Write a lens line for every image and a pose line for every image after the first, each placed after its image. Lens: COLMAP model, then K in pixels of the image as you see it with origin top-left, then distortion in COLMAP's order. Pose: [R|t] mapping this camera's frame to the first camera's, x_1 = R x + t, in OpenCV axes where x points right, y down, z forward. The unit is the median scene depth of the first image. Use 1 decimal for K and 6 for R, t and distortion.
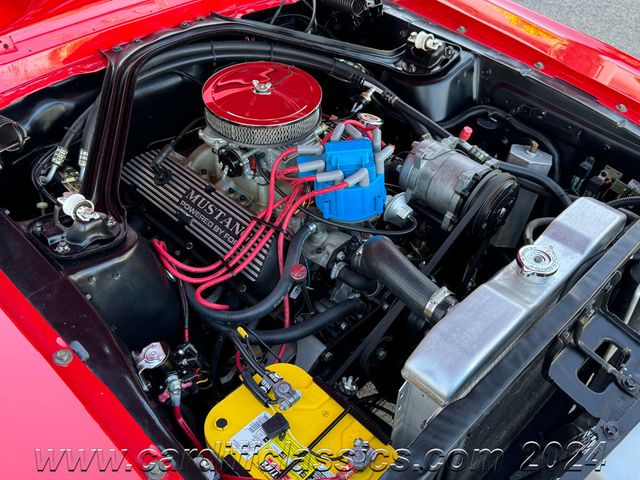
lens RADIAL K [[614.6, 0, 320.0], [0, 614.6, 240.0], [0, 0, 1]] dist [0.116547, -0.223500]
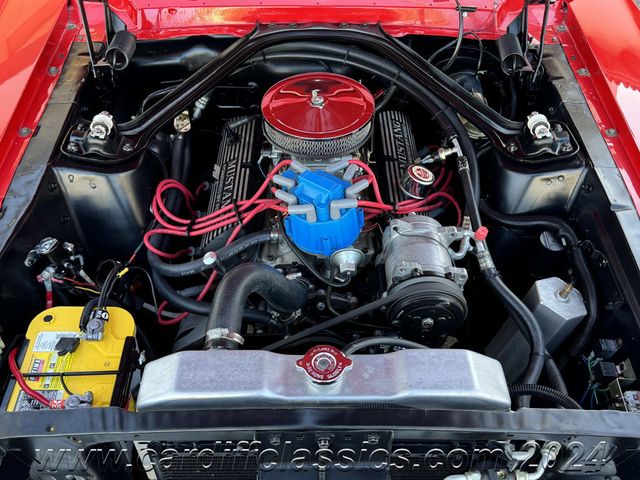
lens RADIAL K [[614.6, 0, 320.0], [0, 614.6, 240.0], [0, 0, 1]] dist [0.116547, -0.223500]
pose [[0.712376, 0.481237, -0.510815, 0.602905], [-0.467148, 0.868344, 0.166587, -0.232701], [0.523731, 0.119953, 0.843396, 0.158214]]
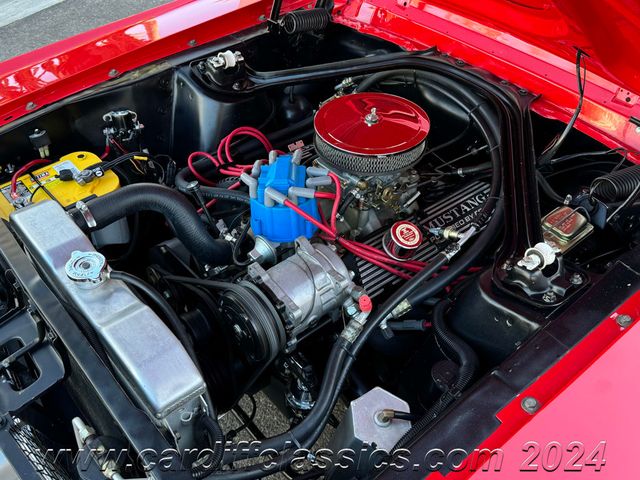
lens RADIAL K [[614.6, 0, 320.0], [0, 614.6, 240.0], [0, 0, 1]] dist [0.116547, -0.223500]
pose [[-0.073911, 0.644651, -0.760896, 0.893935], [-0.698088, 0.511433, 0.501109, -0.644277], [0.712187, 0.568209, 0.412223, 0.679194]]
